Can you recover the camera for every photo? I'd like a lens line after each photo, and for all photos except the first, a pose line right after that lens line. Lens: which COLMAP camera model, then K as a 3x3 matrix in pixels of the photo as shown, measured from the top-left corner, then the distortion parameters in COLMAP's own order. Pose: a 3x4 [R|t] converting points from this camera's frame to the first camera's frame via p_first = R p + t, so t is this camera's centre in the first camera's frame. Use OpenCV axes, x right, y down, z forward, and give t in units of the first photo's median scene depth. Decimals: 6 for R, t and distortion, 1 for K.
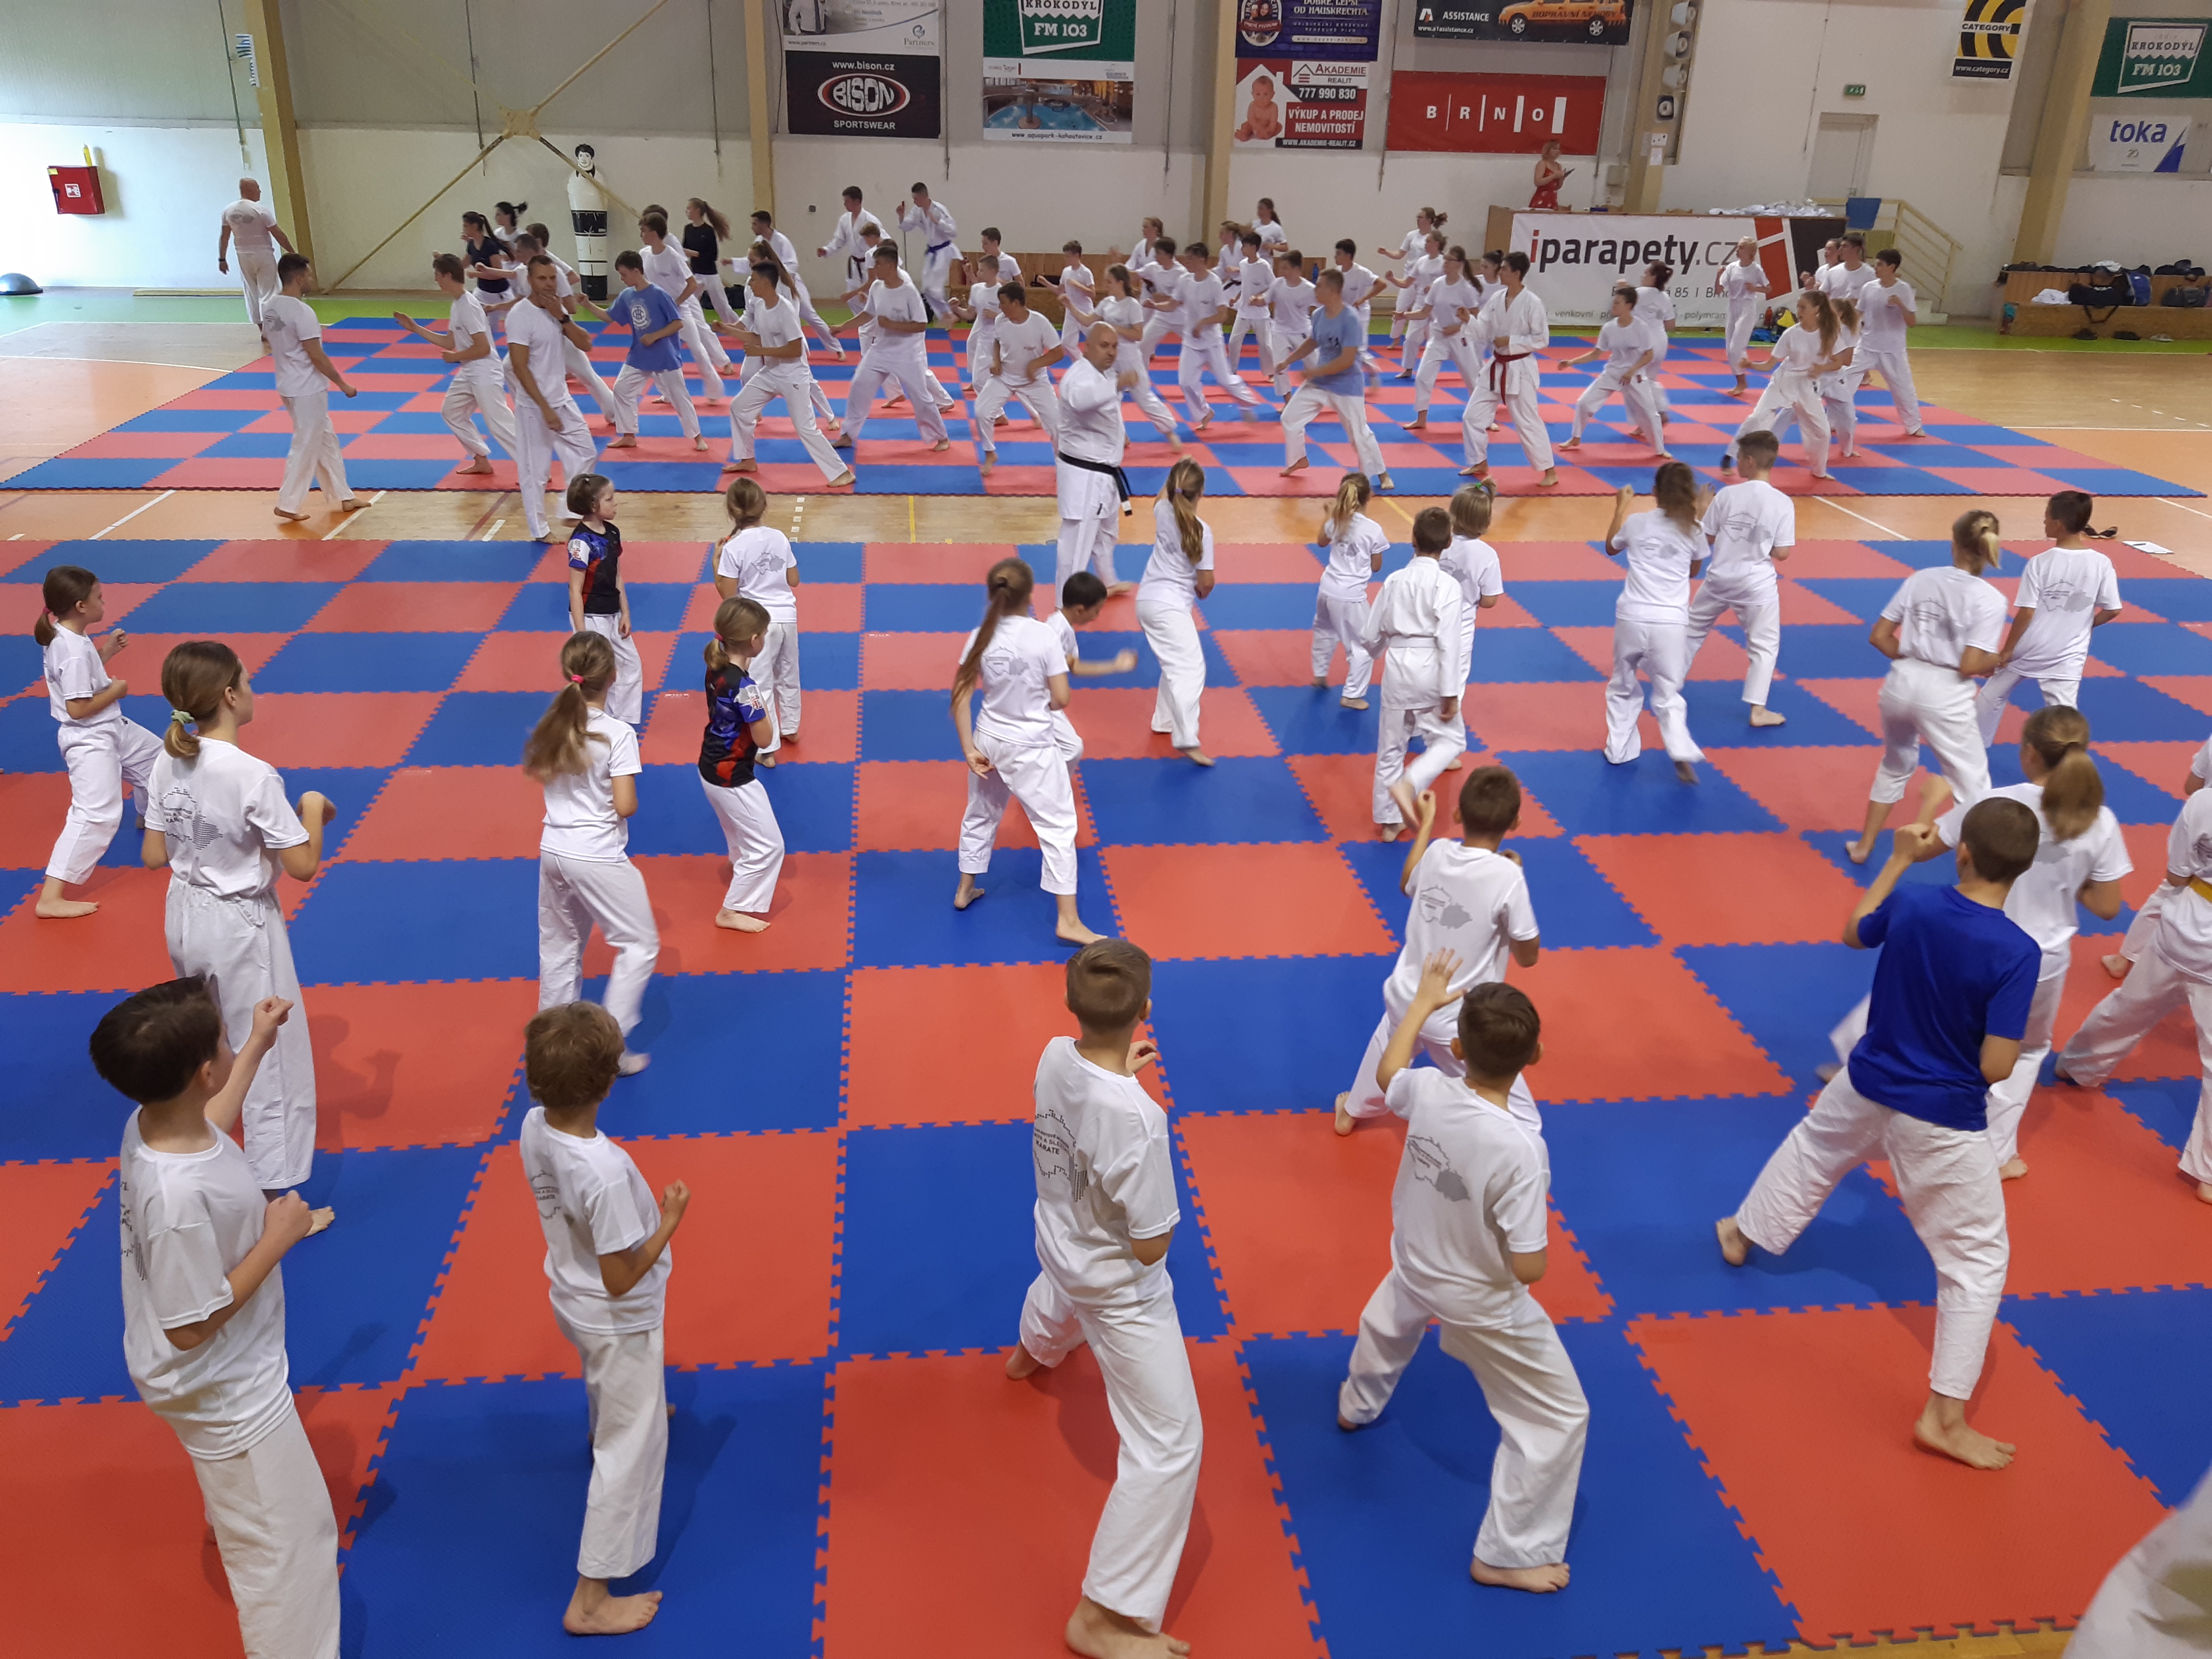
lens RADIAL K [[1720.4, 0, 1106.0], [0, 1720.4, 829.5], [0, 0, 1]] dist [0.065131, -0.092233]
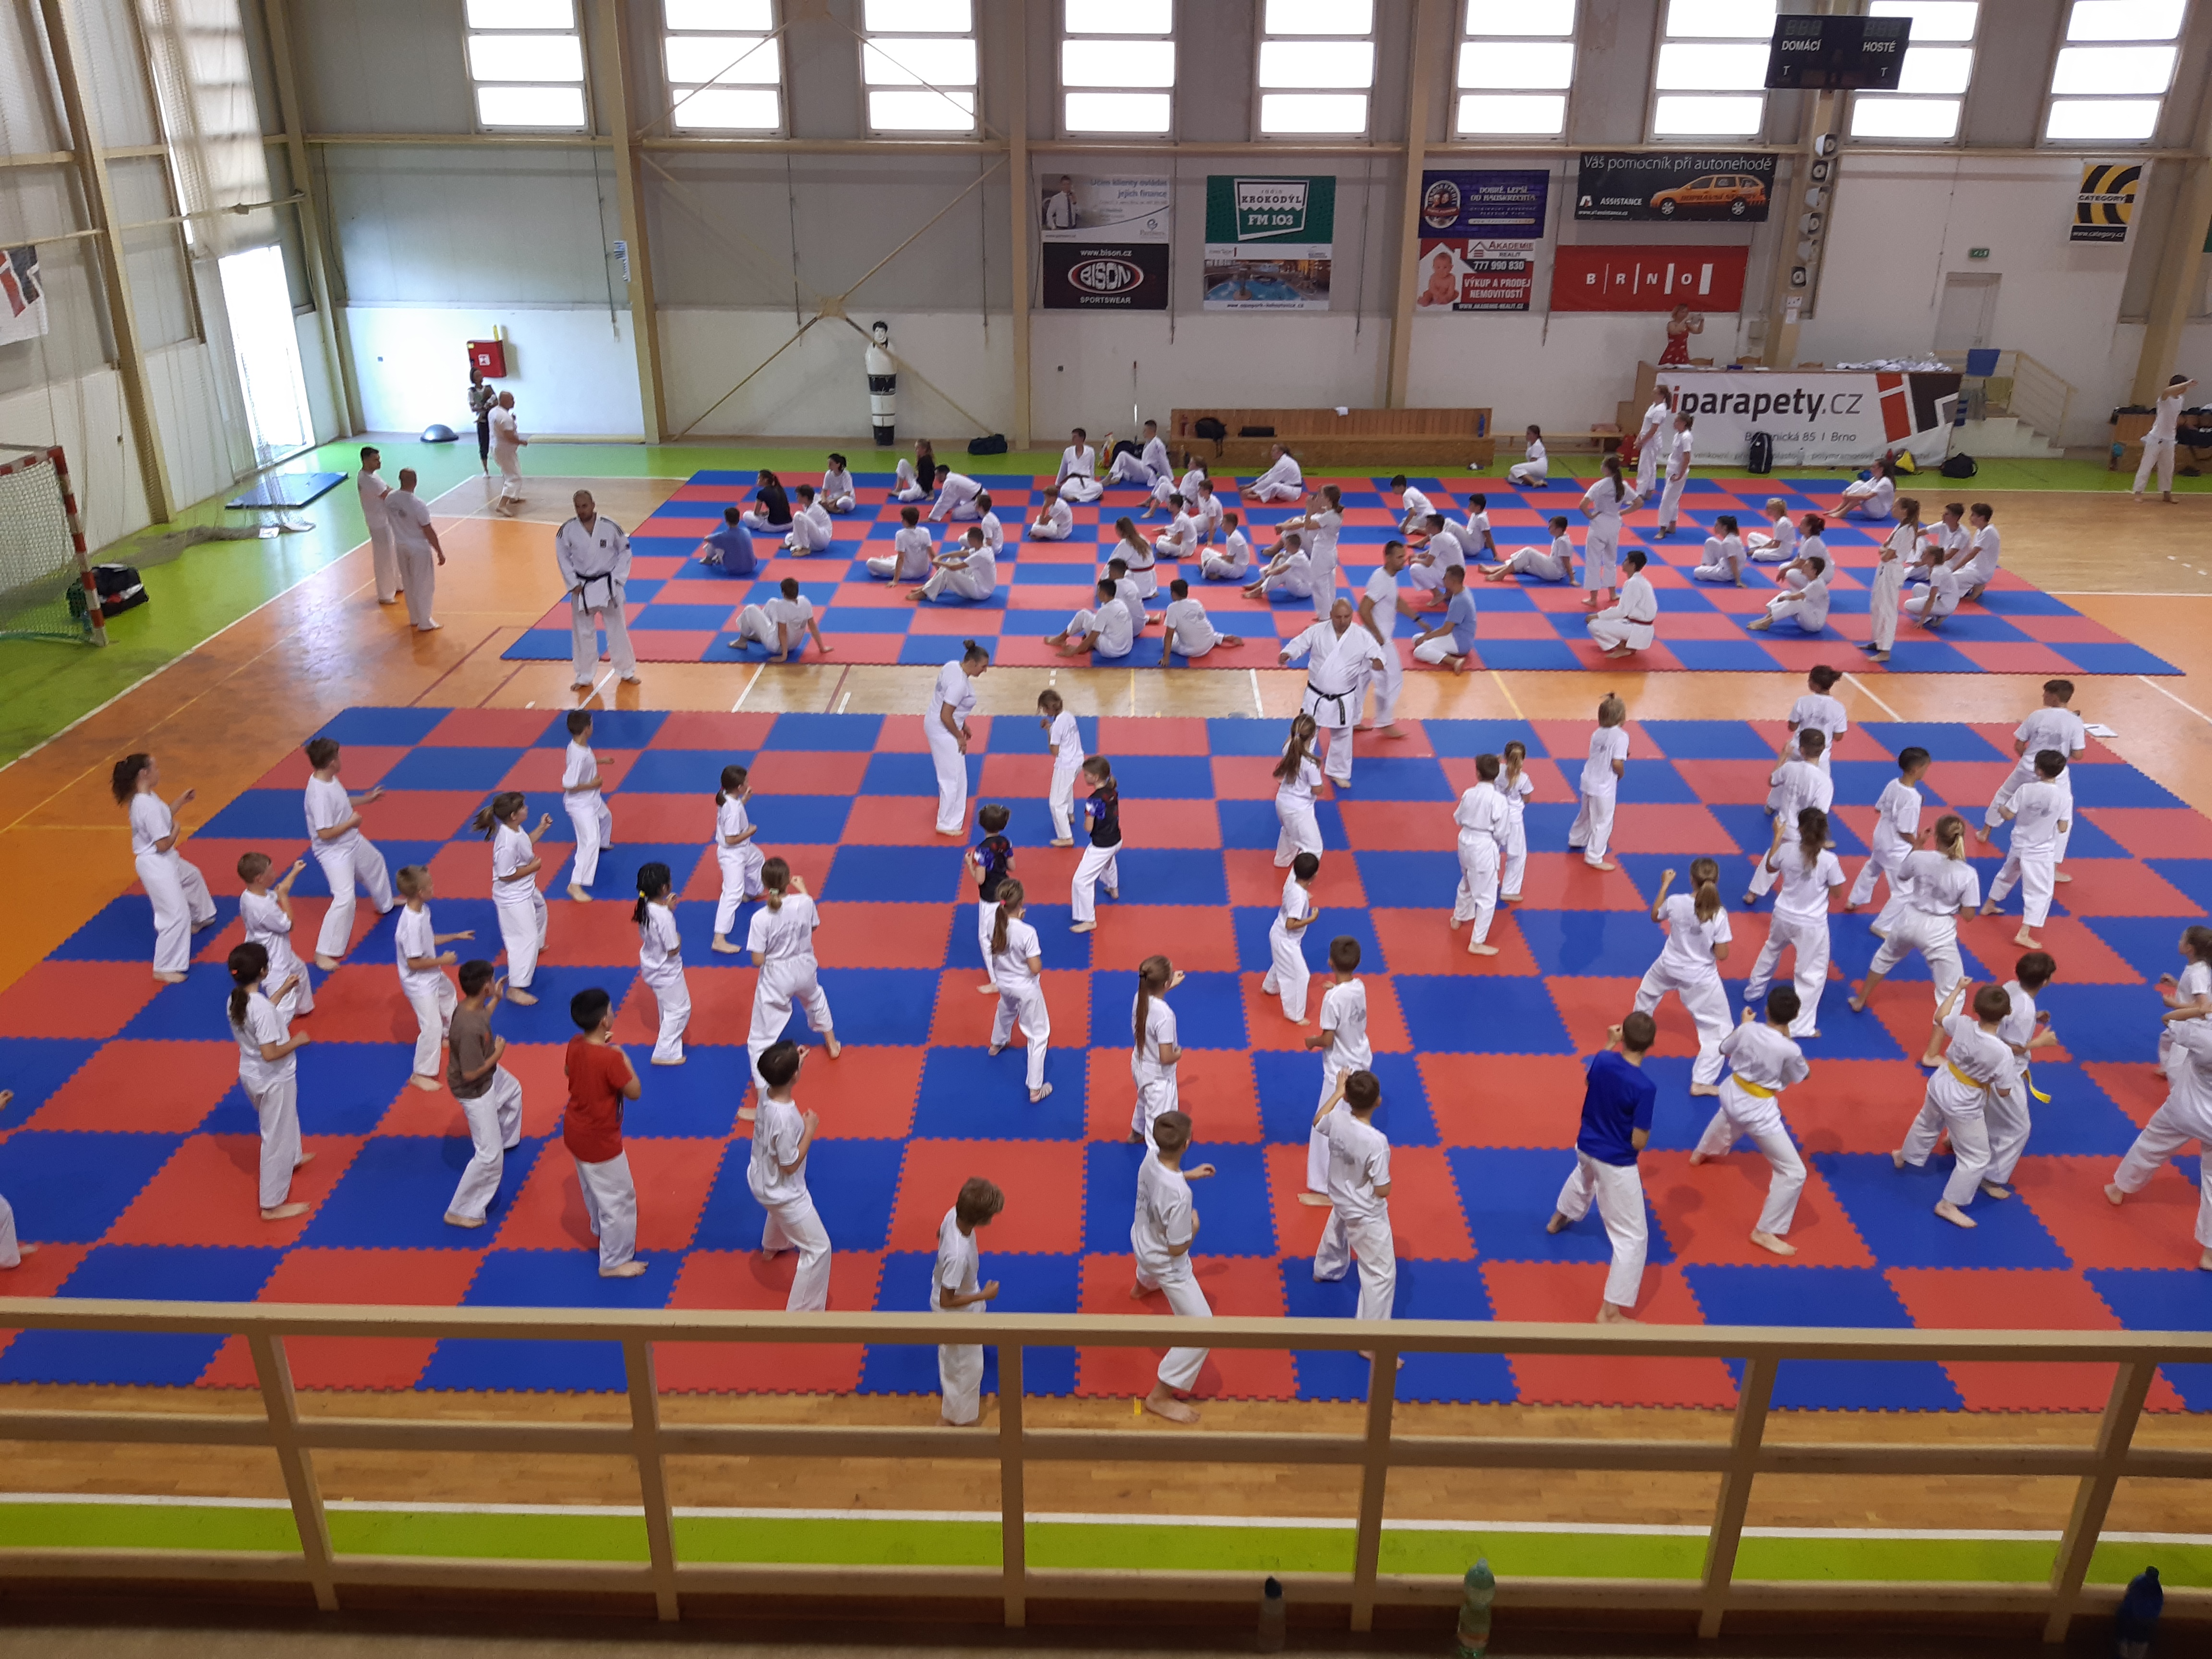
lens RADIAL K [[1720.4, 0, 1106.0], [0, 1720.4, 829.5], [0, 0, 1]] dist [0.065131, -0.092233]
pose [[0.991920, 0.028524, -0.123617, 0.020606], [-0.028726, 0.999587, 0.000153, -0.037423], [0.123570, 0.003399, 0.992330, -0.193132]]
